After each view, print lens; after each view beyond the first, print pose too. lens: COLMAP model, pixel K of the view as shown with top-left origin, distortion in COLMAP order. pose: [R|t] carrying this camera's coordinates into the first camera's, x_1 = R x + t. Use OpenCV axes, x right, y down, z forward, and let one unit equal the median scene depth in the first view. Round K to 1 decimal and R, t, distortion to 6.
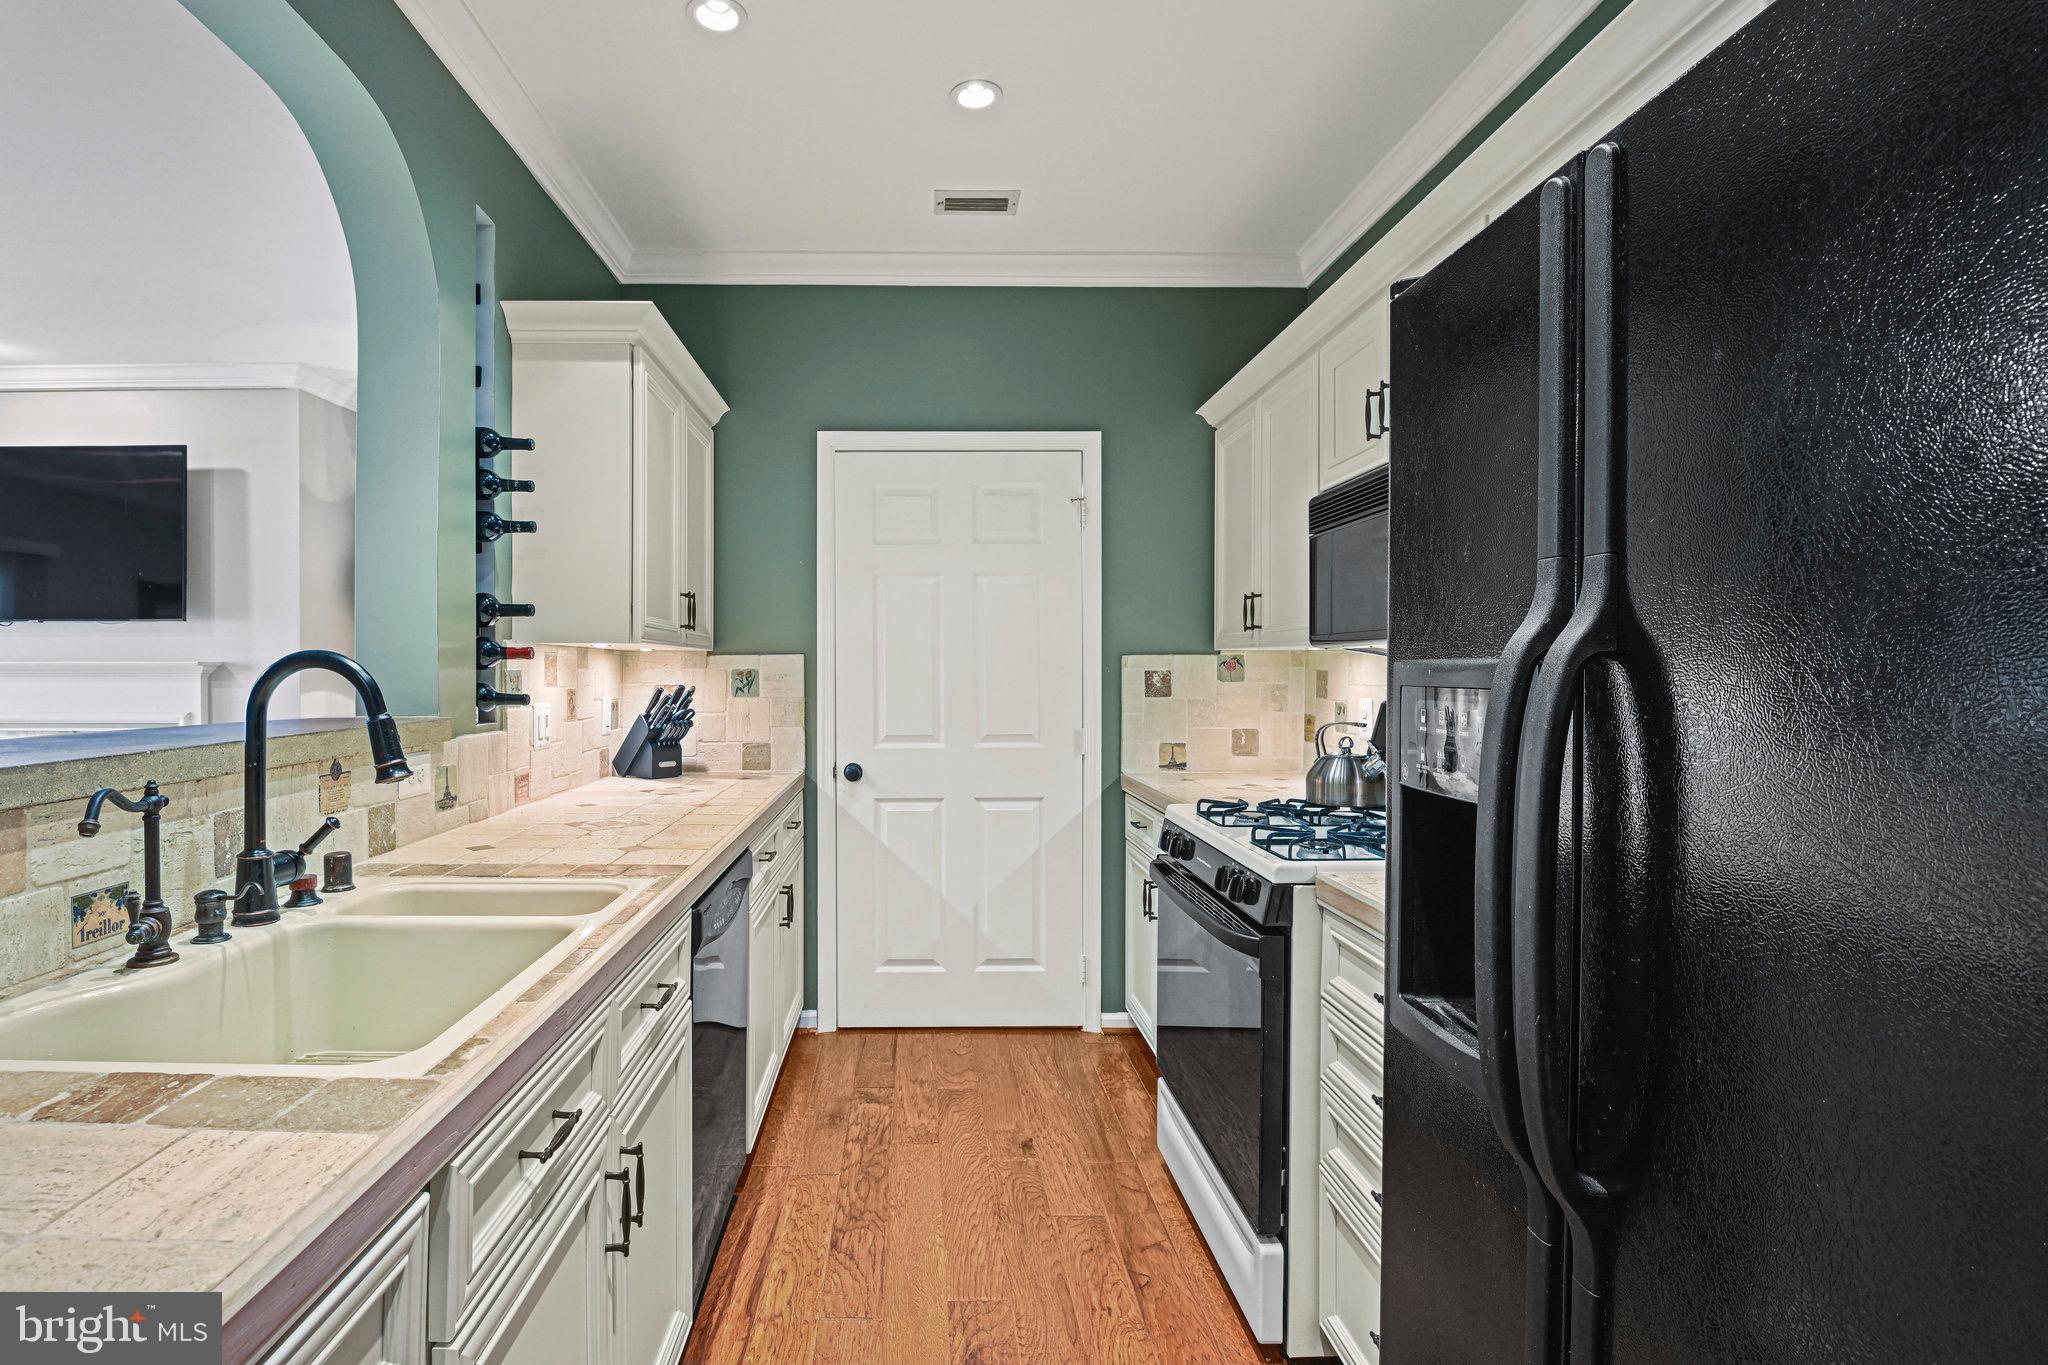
lens RADIAL K [[933.1, 0, 1021.1], [0, 933.1, 676.0], [0, 0, 1]] dist [-0.026684, -0.000553]
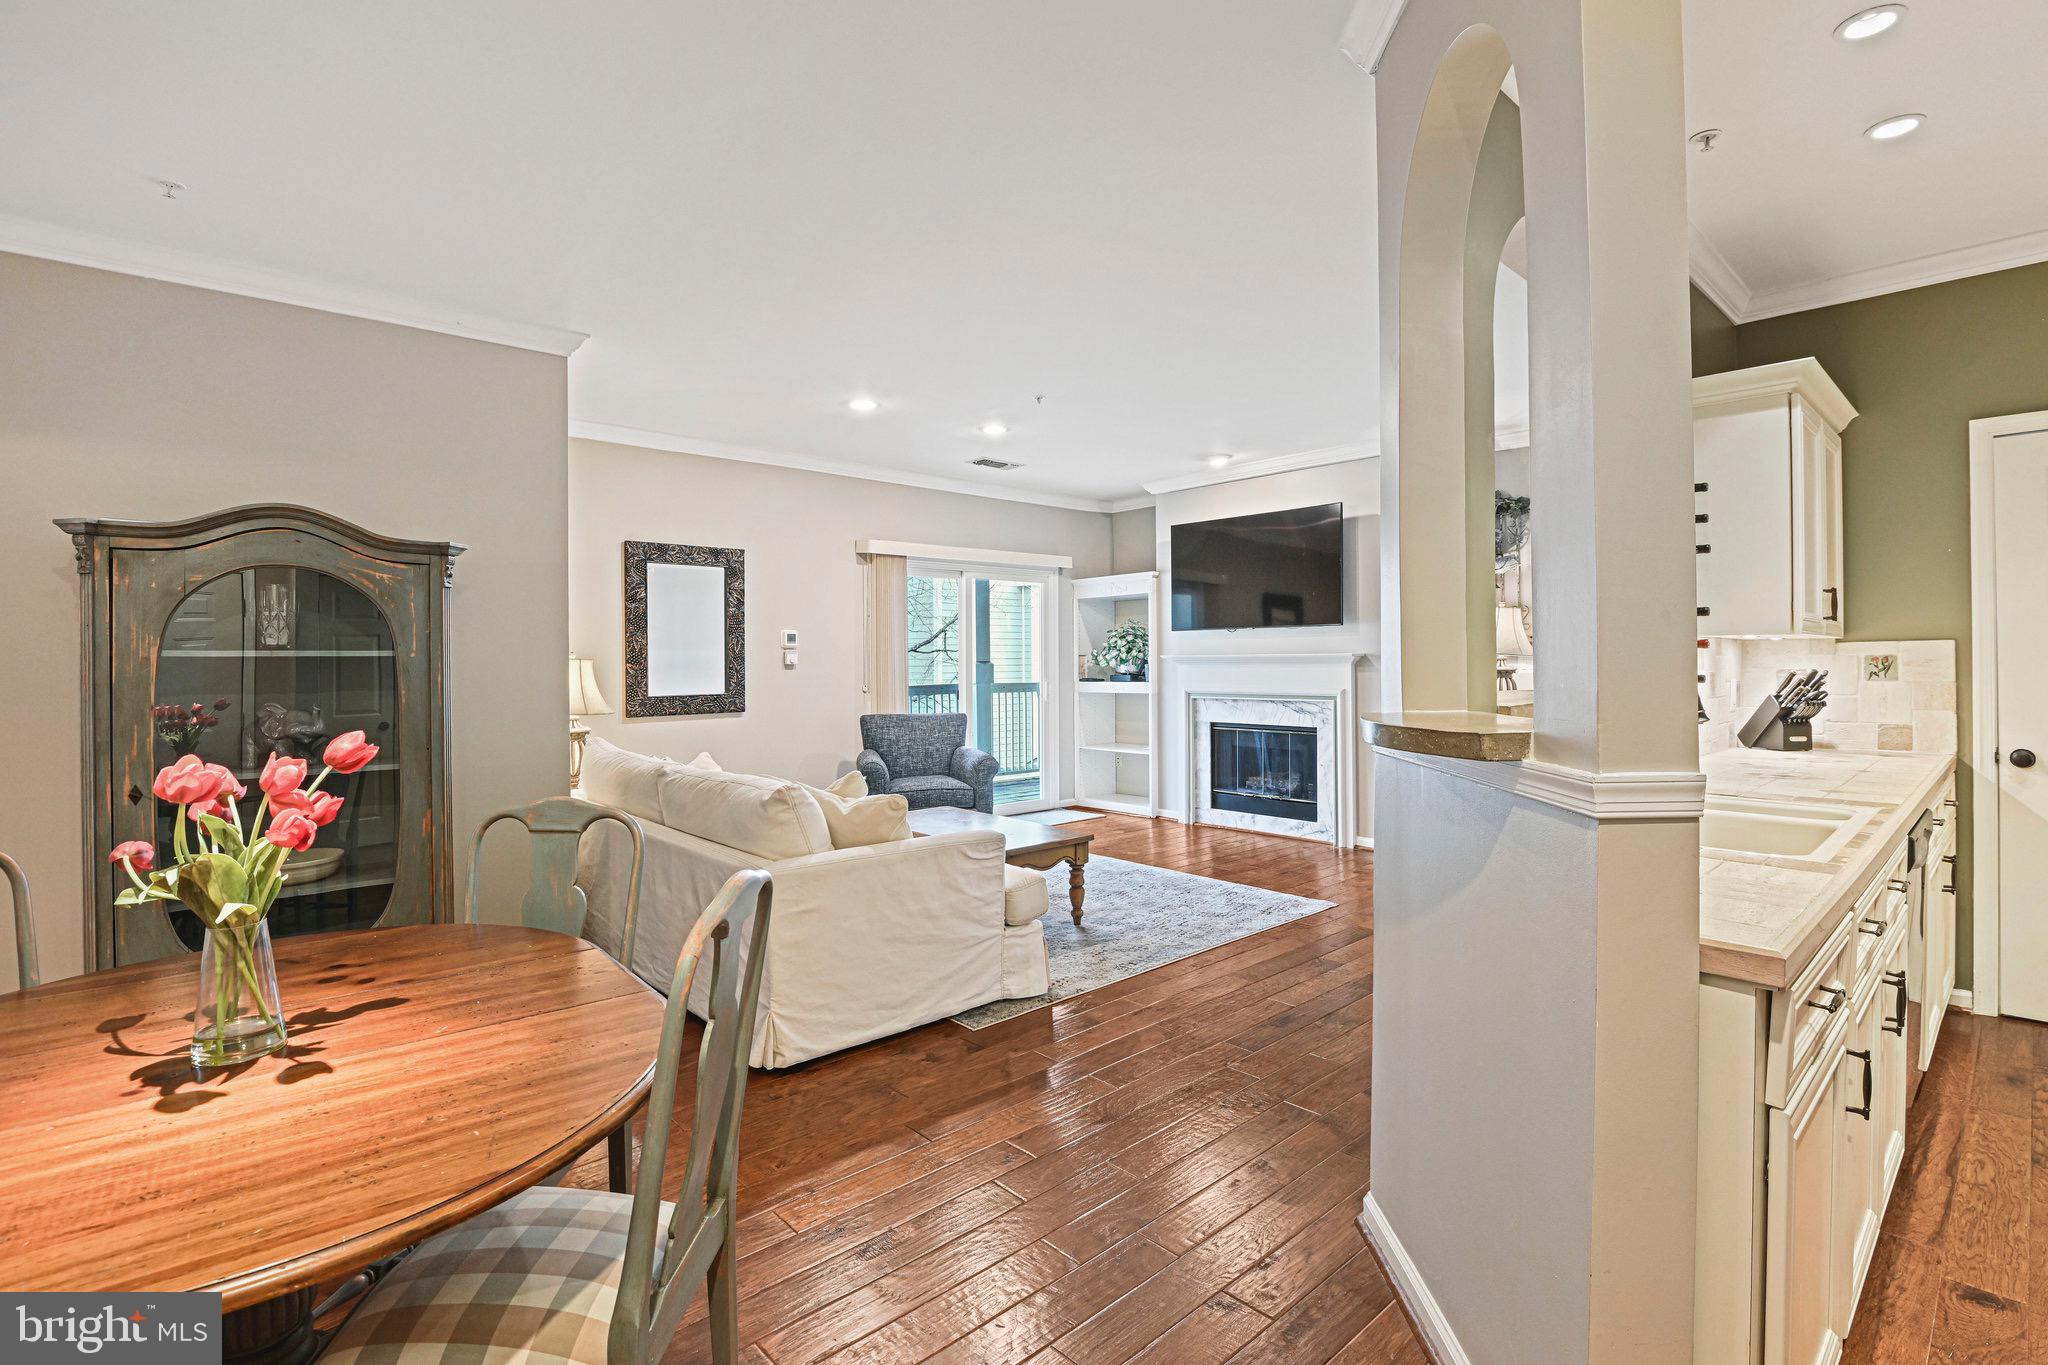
lens RADIAL K [[933.1, 0, 1051.8], [0, 933.1, 655.1], [0, 0, 1]] dist [-0.026684, -0.000553]
pose [[0.590201, -0.009984, -0.807195, -0.014097], [0.003077, 0.999944, -0.010118, 0.000808], [0.807251, 0.003488, 0.590198, -0.388279]]
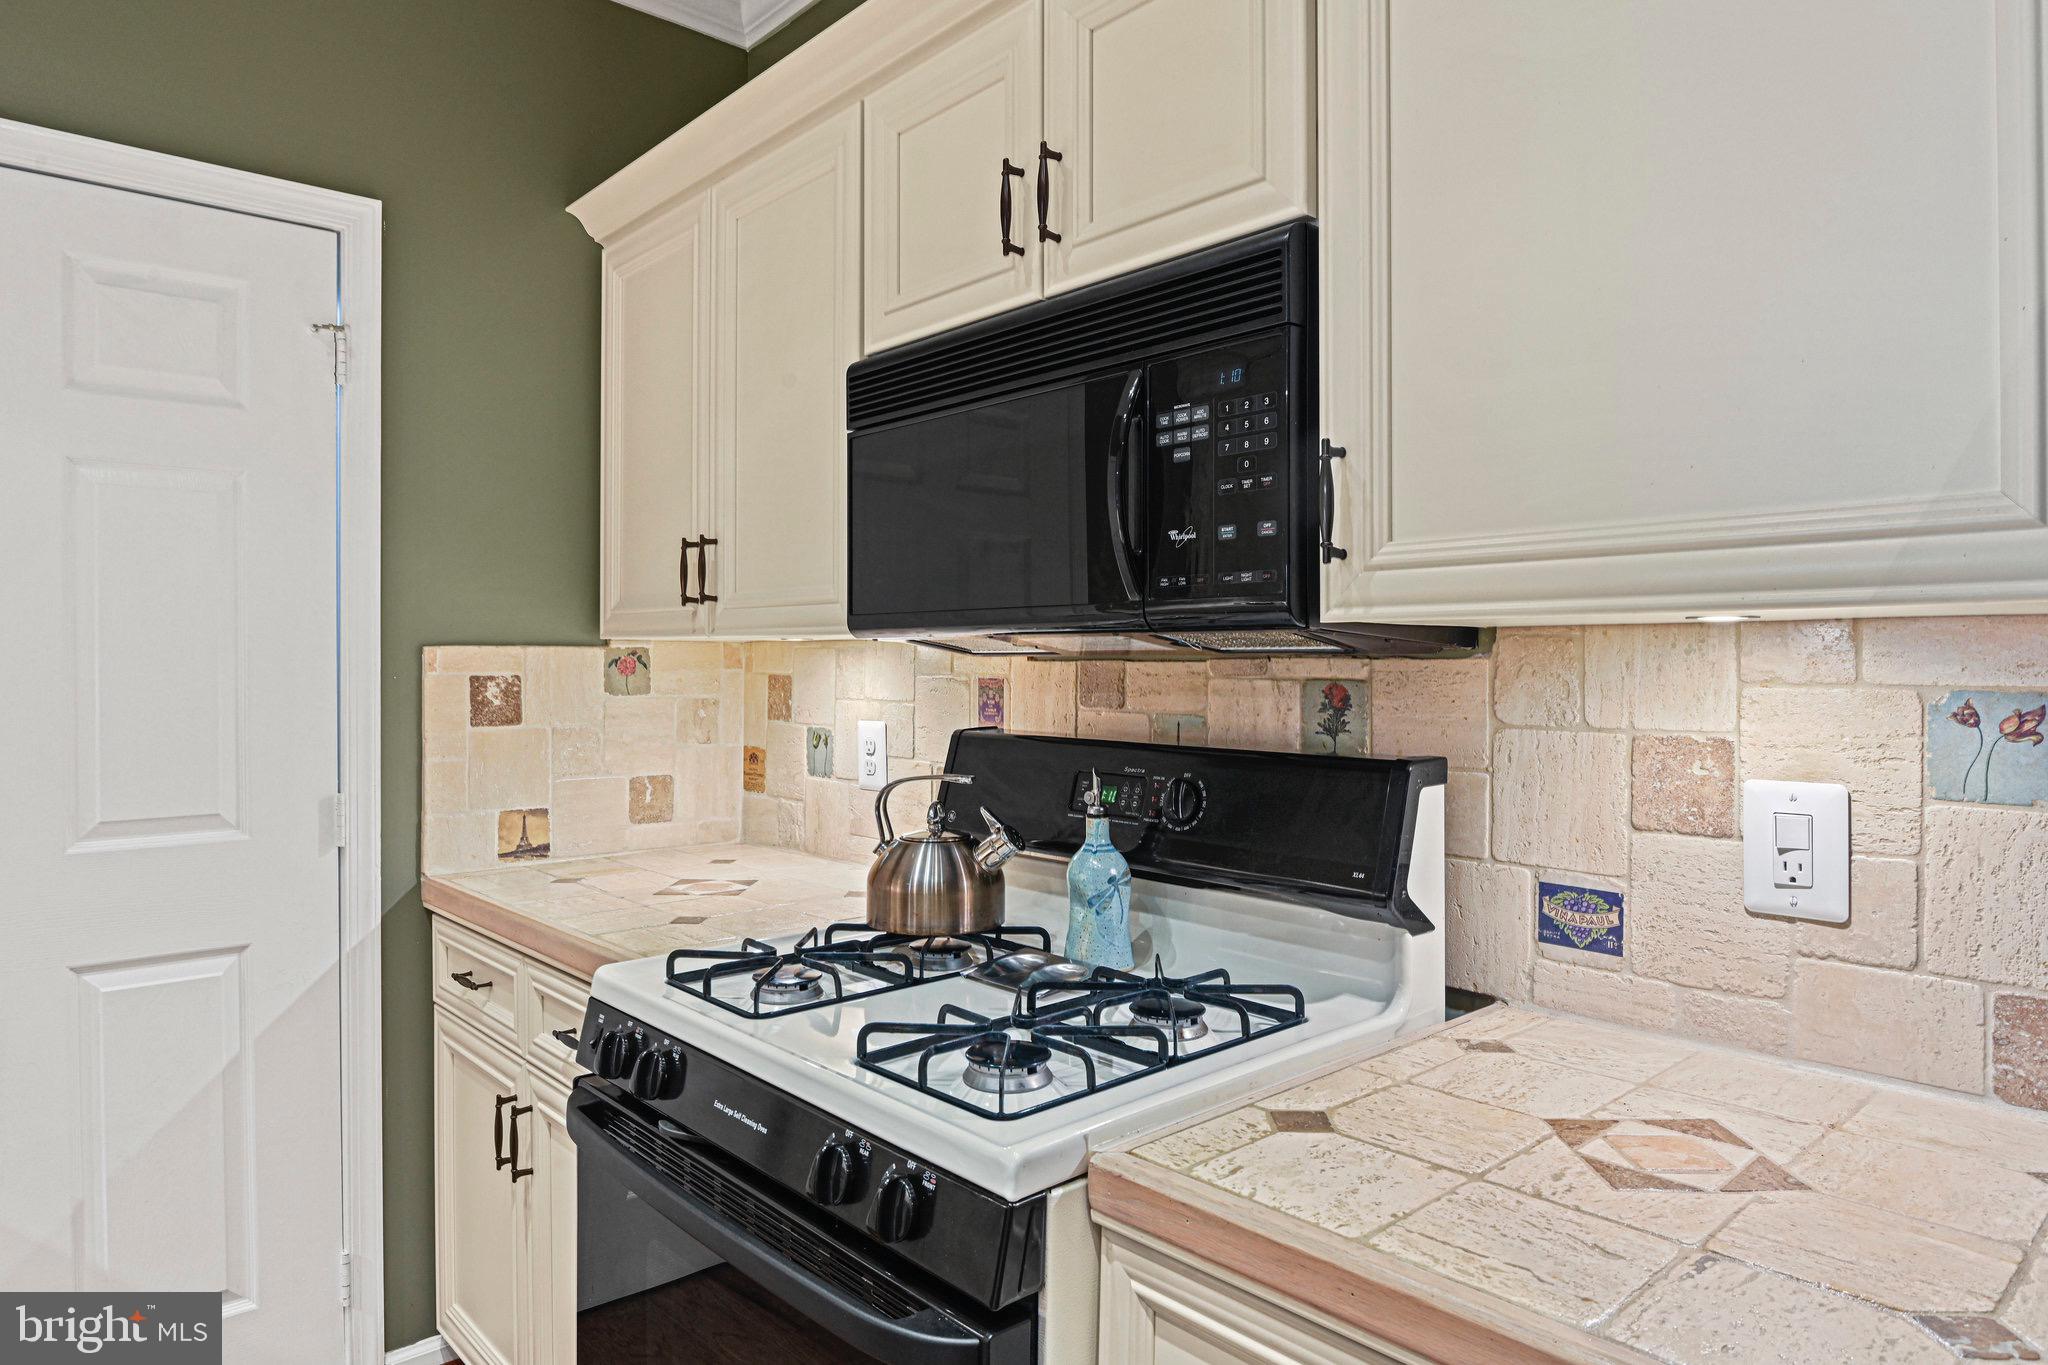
lens RADIAL K [[1233.1, 0, 1030.6], [0, 1233.1, 671.6], [0, 0, 1]] dist [-0.017463, -0.004338]
pose [[0.805986, -0.000221, 0.591935, -0.024935], [0.001520, 0.999997, -0.001697, -0.007200], [-0.591933, 0.002267, 0.805984, 0.281899]]
